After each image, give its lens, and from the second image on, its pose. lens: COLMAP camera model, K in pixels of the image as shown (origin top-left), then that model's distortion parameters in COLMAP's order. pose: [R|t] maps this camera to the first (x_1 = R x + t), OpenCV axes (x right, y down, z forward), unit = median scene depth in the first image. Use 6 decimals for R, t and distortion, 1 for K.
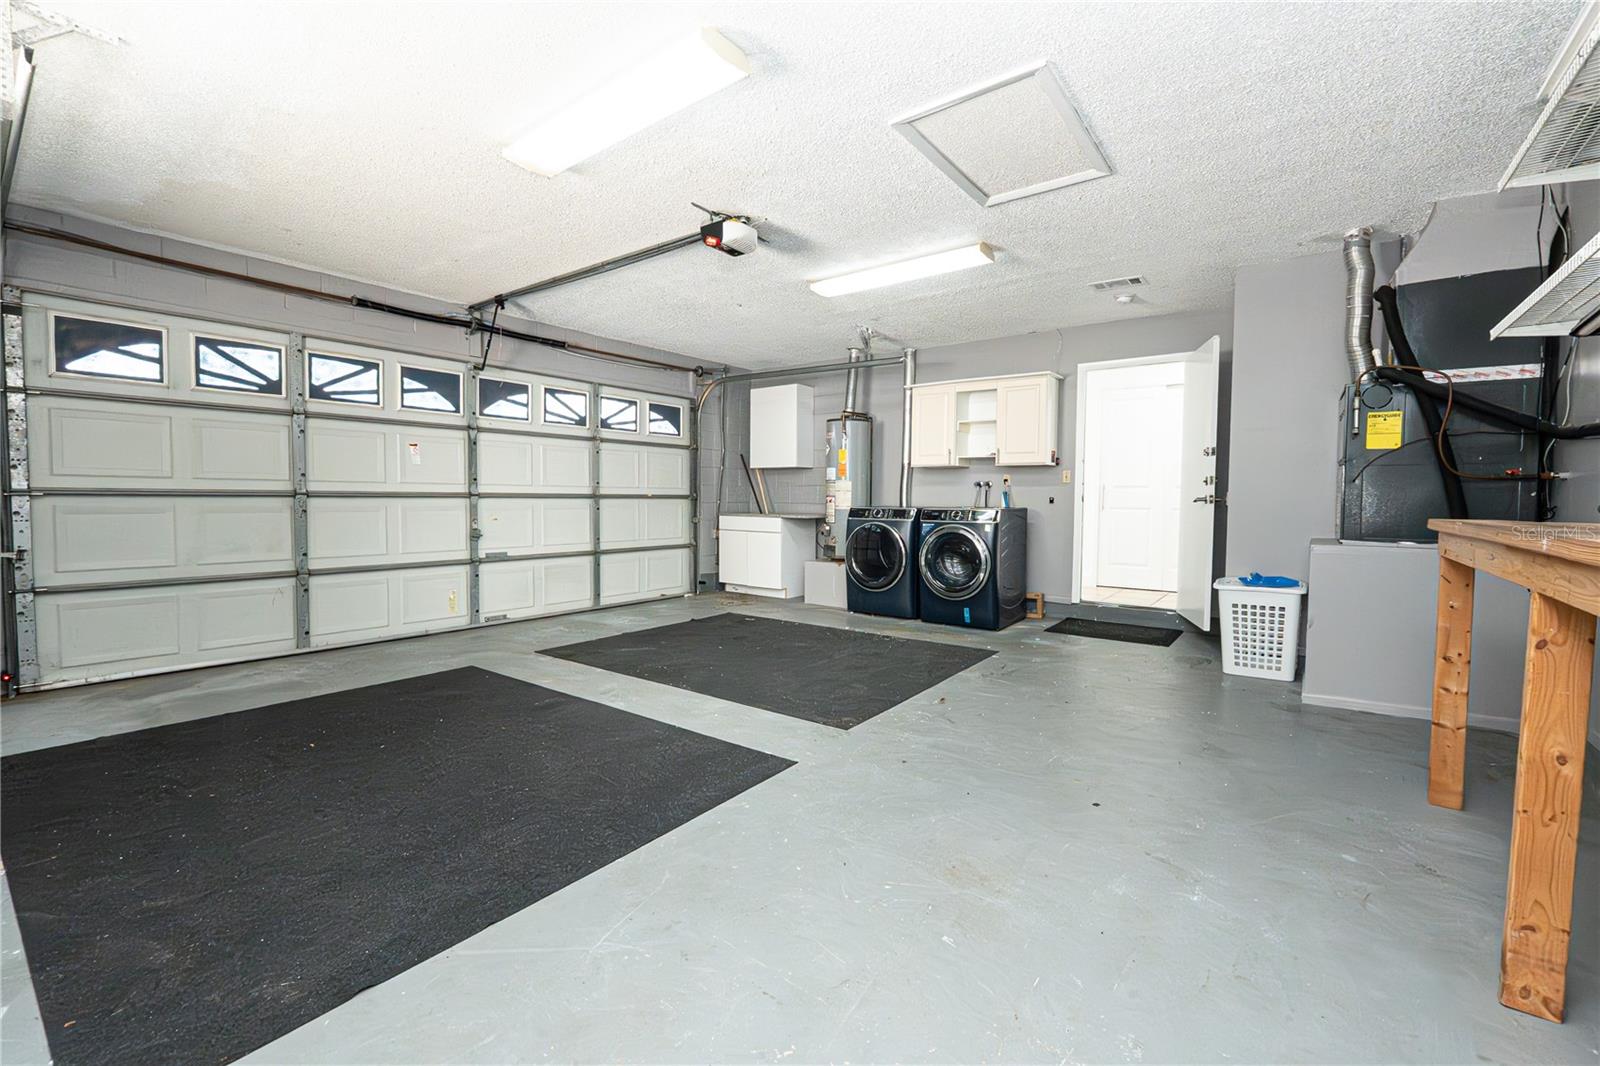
lens RADIAL K [[663.6, 0, 803.1], [0, 663.6, 529.6], [0, 0, 1]] dist [0.004064, 0.000660]
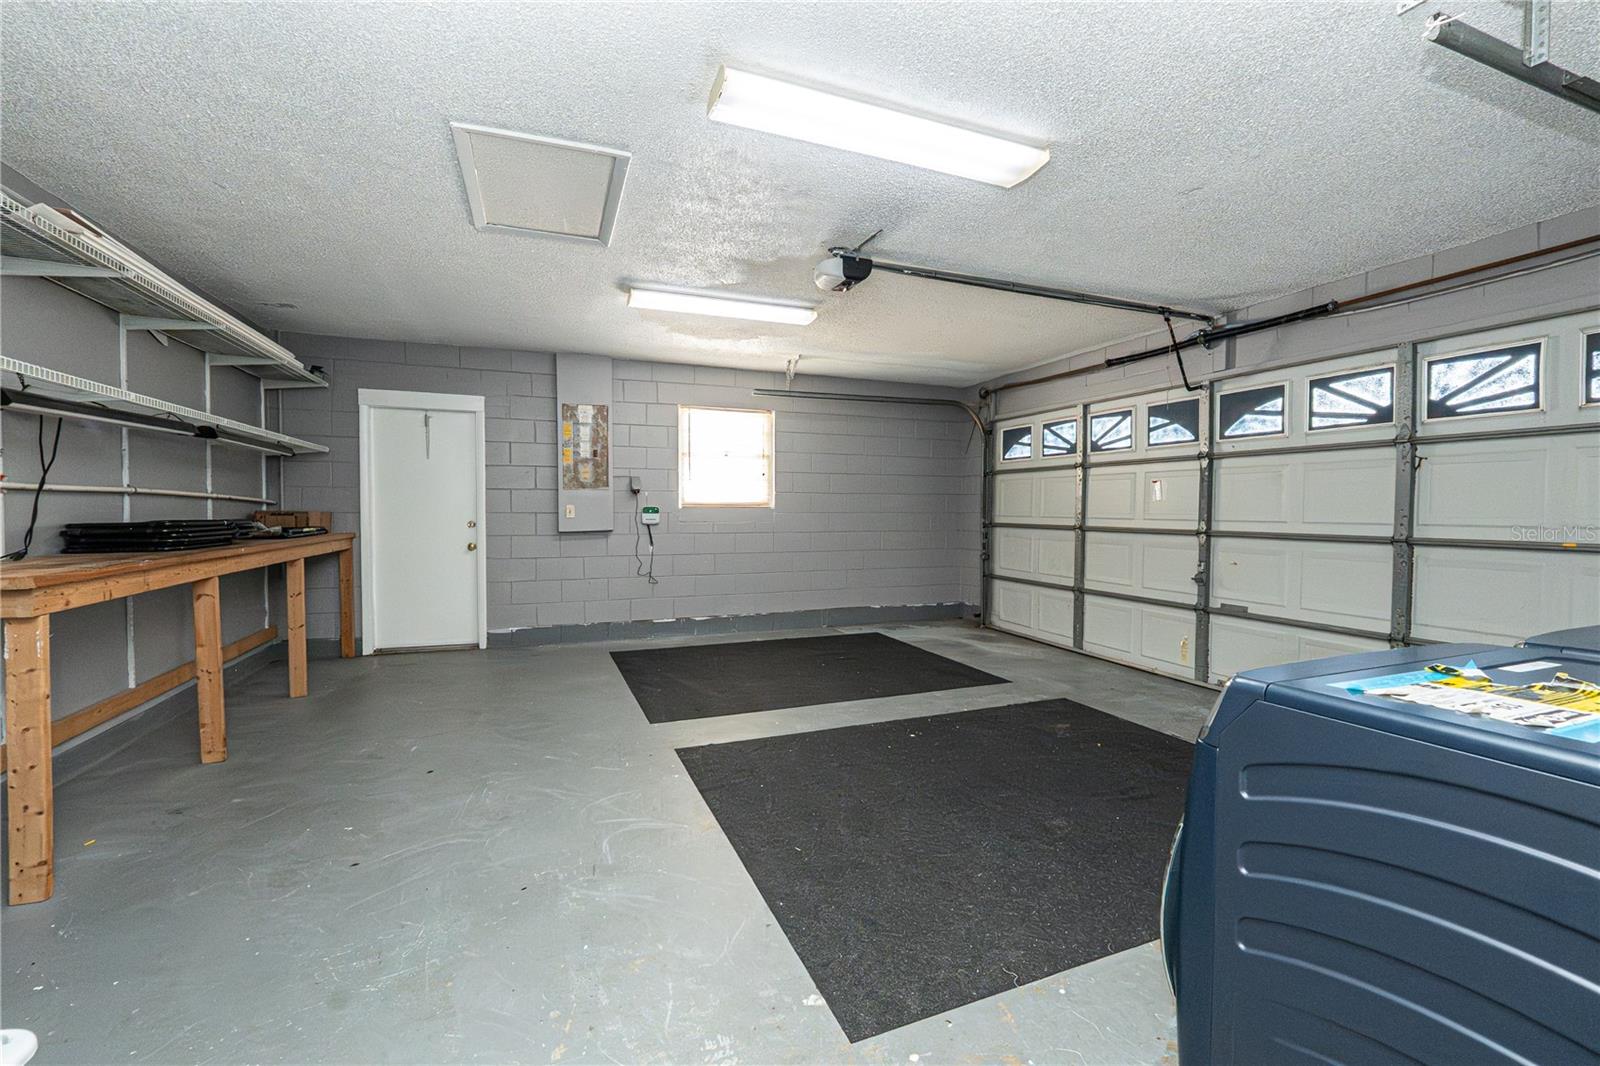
lens RADIAL K [[663.6, 0, 799.6], [0, 663.6, 526.3], [0, 0, 1]] dist [0.004064, 0.000660]
pose [[-0.508457, 0.008995, -0.861041, 0.509623], [-0.055871, 0.997494, 0.043413, -0.067921], [0.859273, 0.070181, -0.506680, 0.970201]]
